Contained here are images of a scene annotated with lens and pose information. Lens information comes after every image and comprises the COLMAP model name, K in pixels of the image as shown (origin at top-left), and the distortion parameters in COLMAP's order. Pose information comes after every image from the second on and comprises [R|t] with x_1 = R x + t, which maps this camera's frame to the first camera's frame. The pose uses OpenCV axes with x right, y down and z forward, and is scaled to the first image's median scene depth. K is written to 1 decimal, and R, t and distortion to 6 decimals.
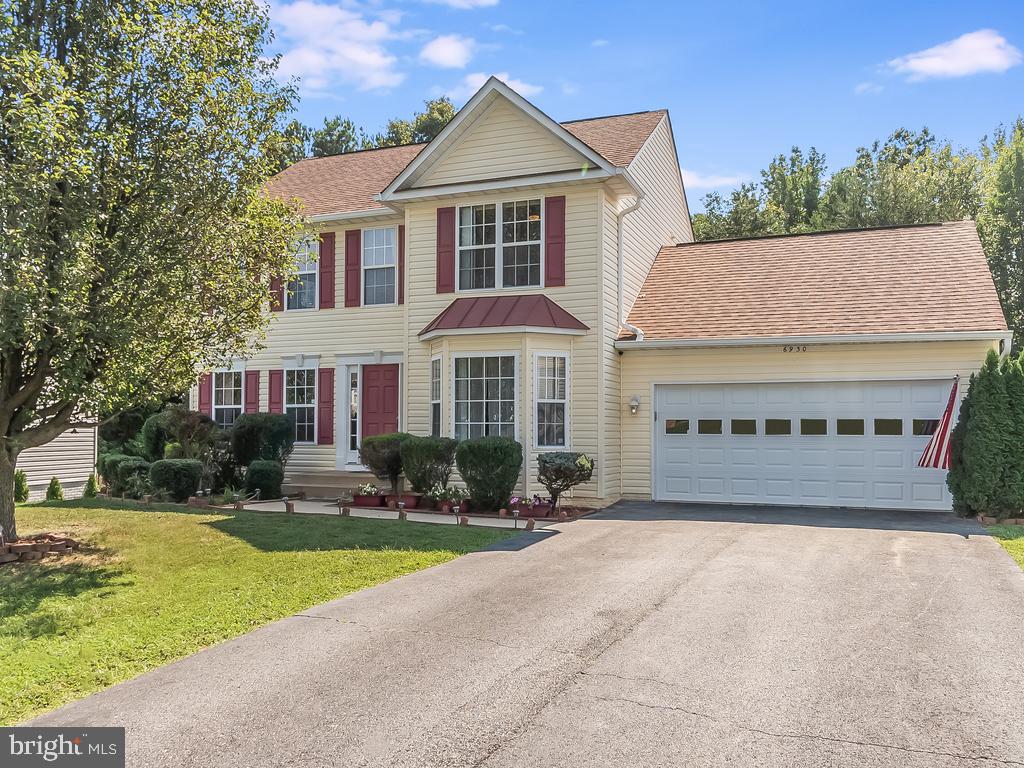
lens RADIAL K [[827.7, 0, 514.5], [0, 827.7, 381.0], [0, 0, 1]] dist [-0.011718, -0.002086]
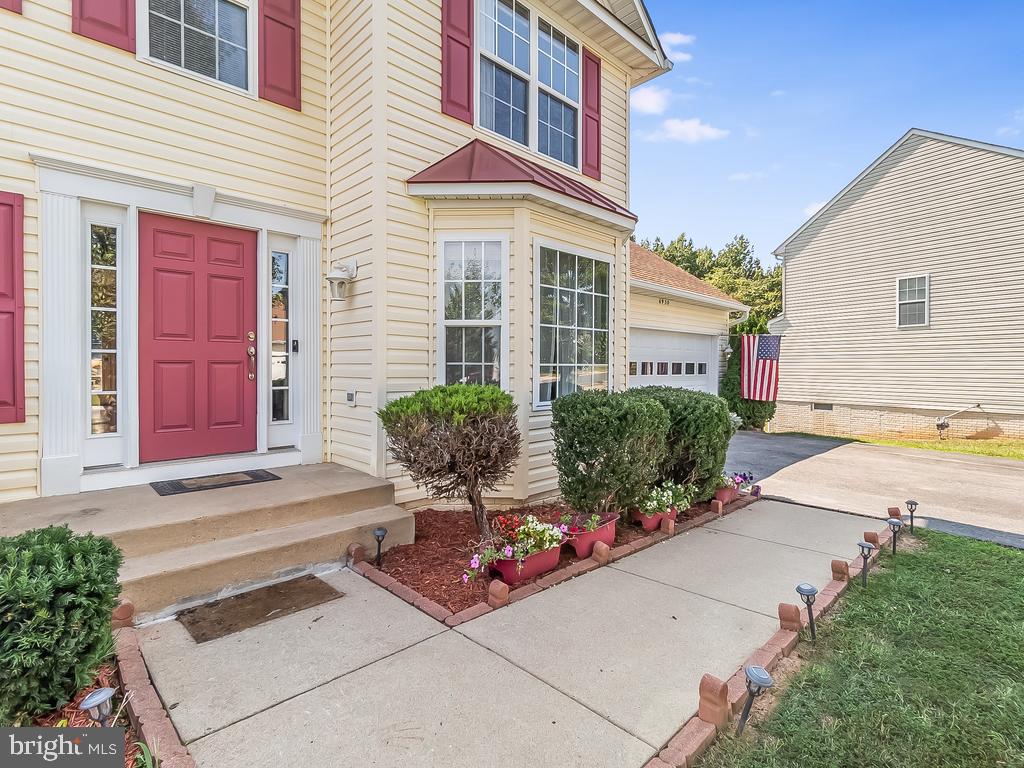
lens RADIAL K [[503.8, 0, 514.9], [0, 503.8, 366.2], [0, 0, 1]] dist [-0.002459, 0.001146]
pose [[0.411076, -0.002789, 0.911597, -0.323919], [-0.061279, 0.997649, 0.030686, 0.035336], [-0.909539, -0.068476, 0.409939, 0.733414]]
